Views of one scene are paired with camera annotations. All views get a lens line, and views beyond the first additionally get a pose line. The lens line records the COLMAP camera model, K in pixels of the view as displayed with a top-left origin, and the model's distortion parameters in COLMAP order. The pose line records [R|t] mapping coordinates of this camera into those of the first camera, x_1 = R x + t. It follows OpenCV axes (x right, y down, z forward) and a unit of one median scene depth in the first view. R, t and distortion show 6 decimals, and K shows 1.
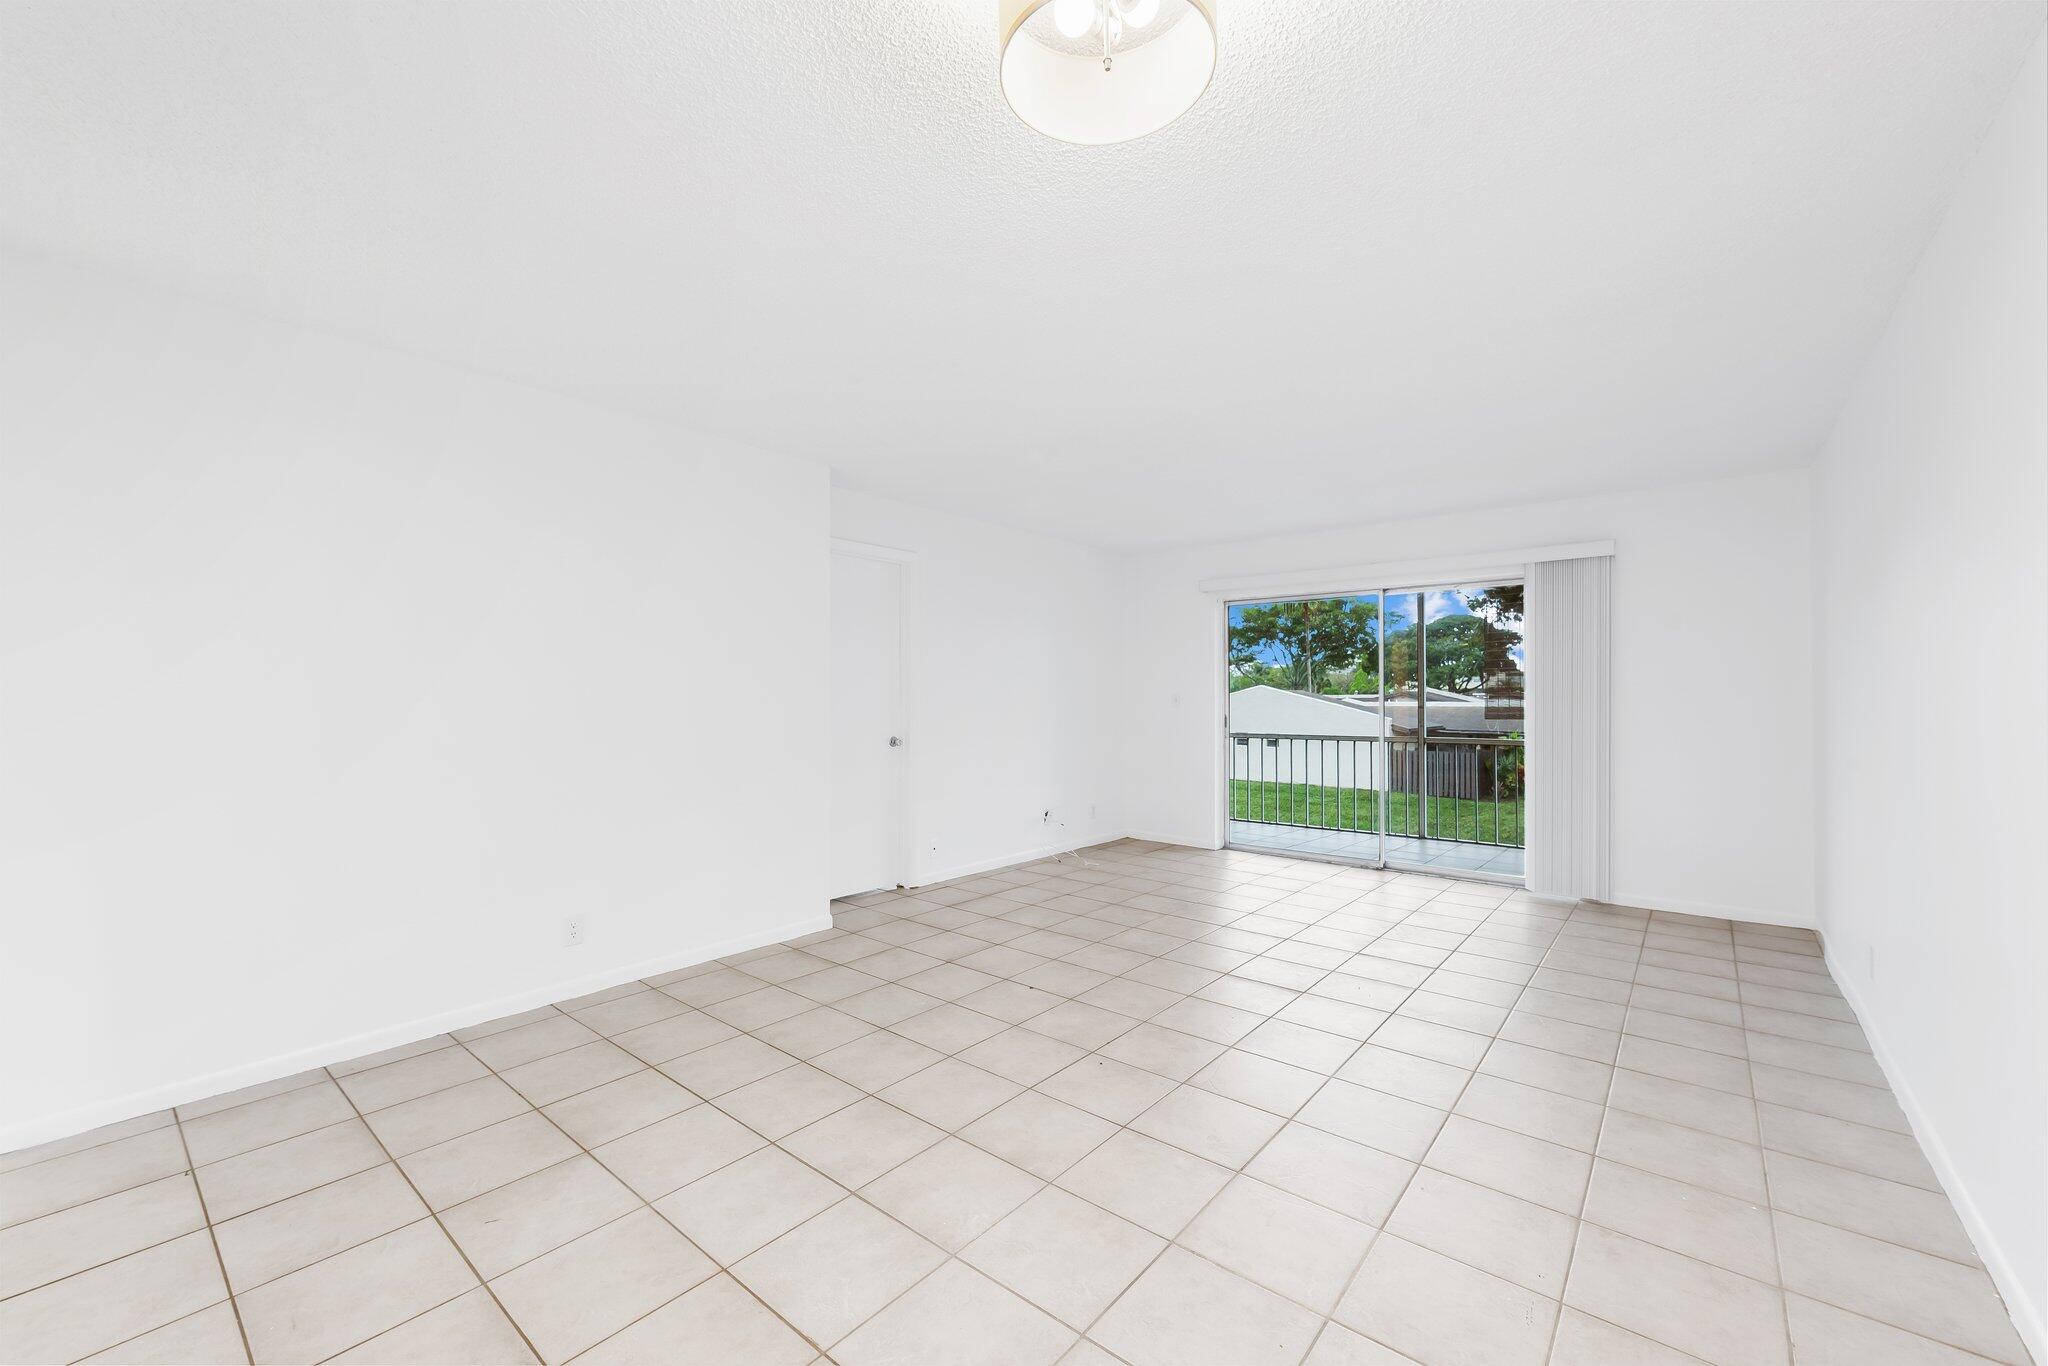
lens RADIAL K [[821.5, 0, 1014.9], [0, 821.5, 692.2], [0, 0, 1]] dist [-0.000089, 0.000009]
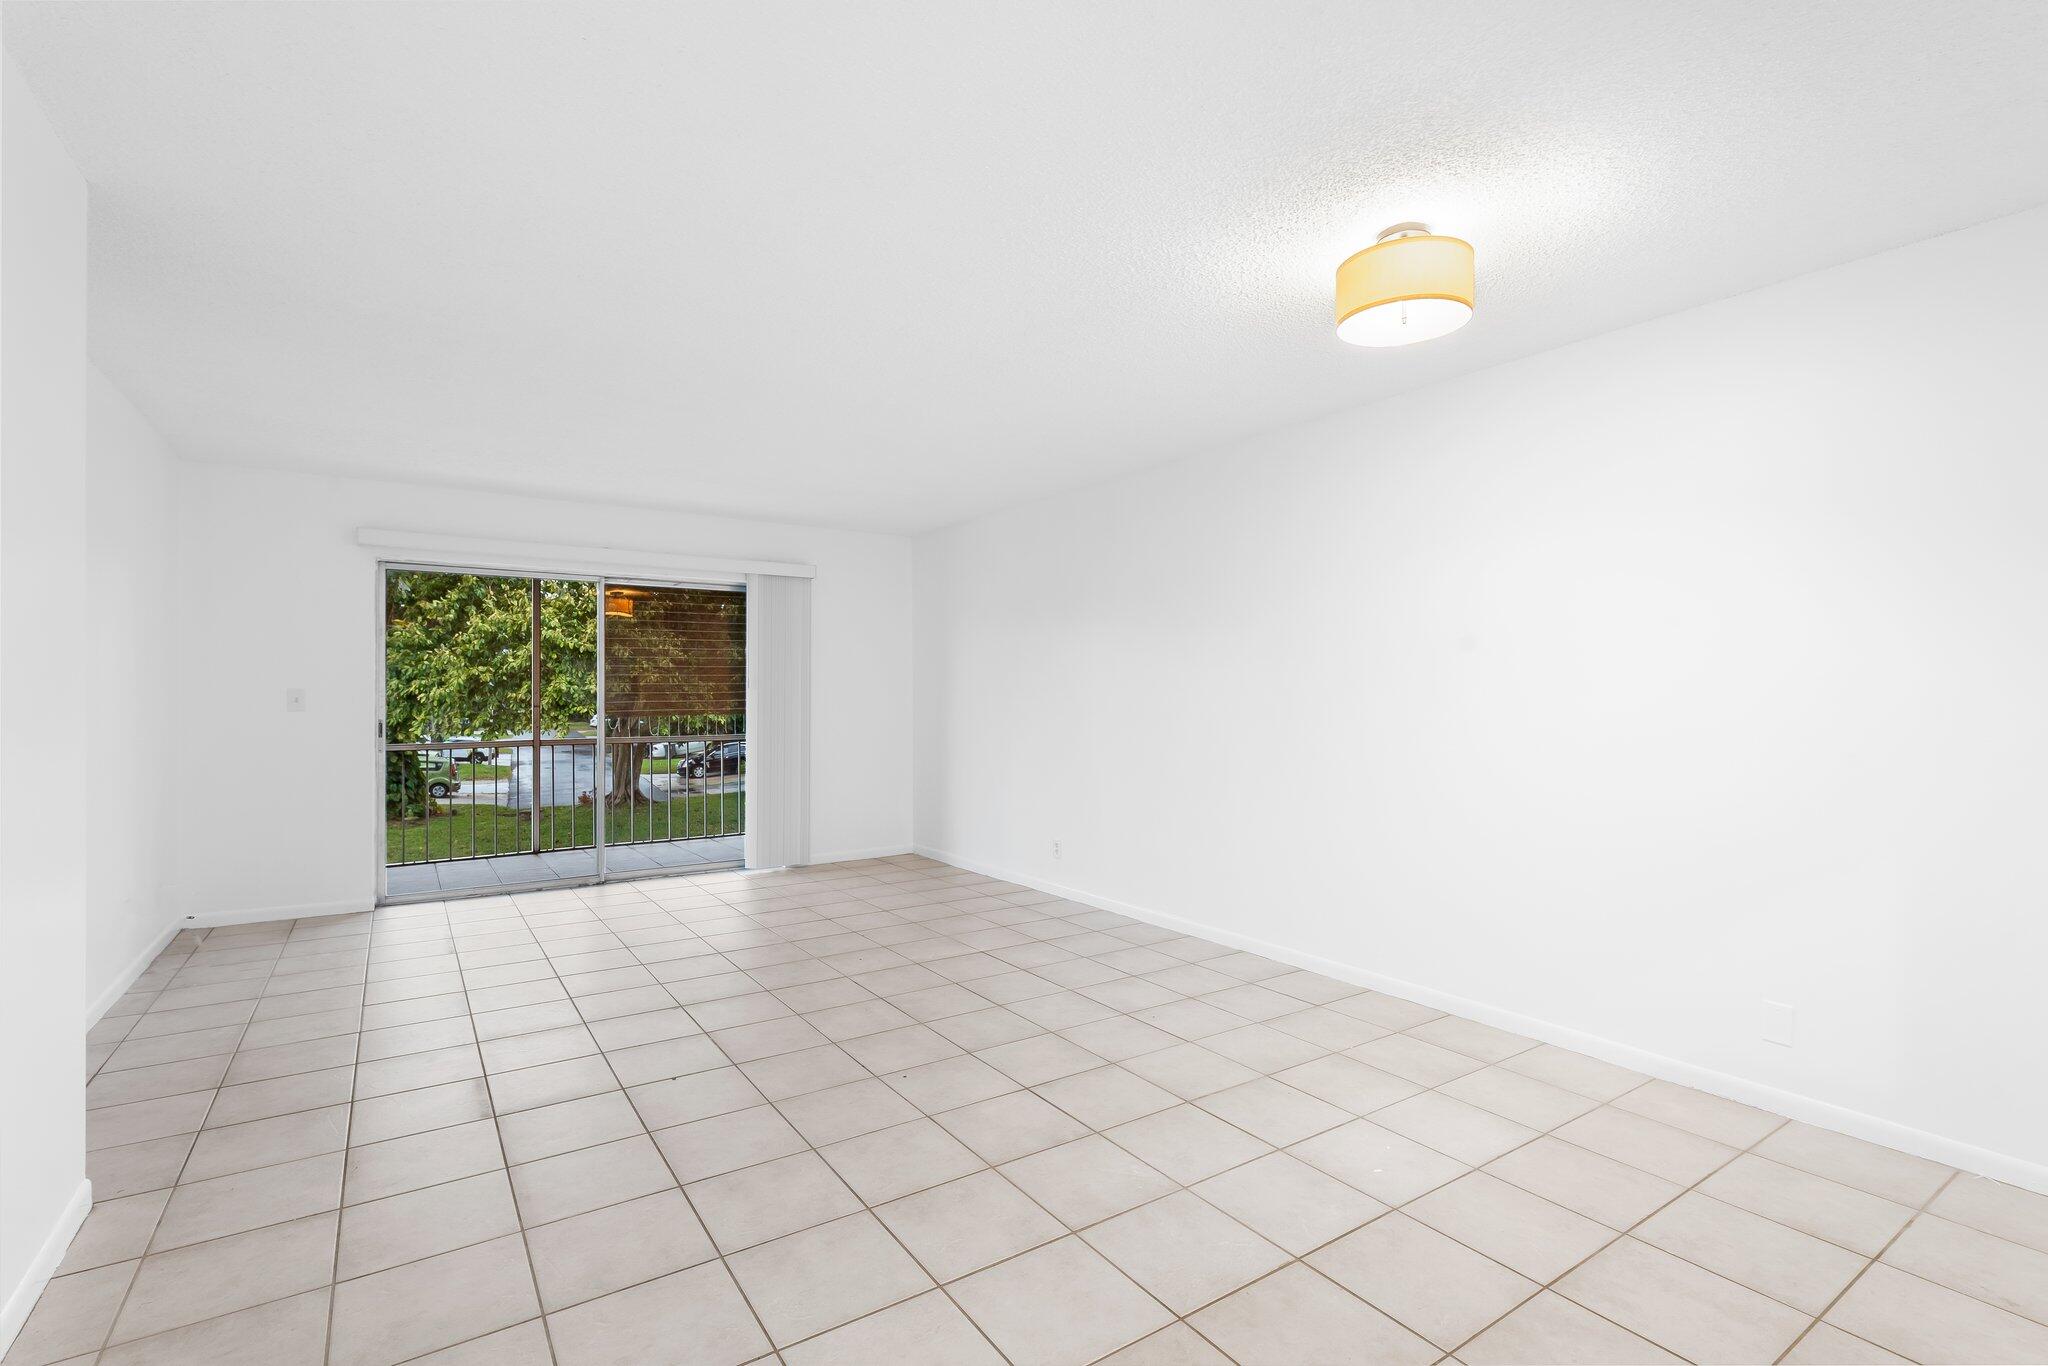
lens RADIAL K [[931.5, 0, 1024.4], [0, 931.5, 706.9], [0, 0, 1]] dist [0.001294, 0.000252]
pose [[0.266458, -0.013216, 0.963756, -0.488952], [-0.005022, 0.999873, 0.015100, 0.001407], [-0.963833, -0.008863, 0.266358, 0.314236]]
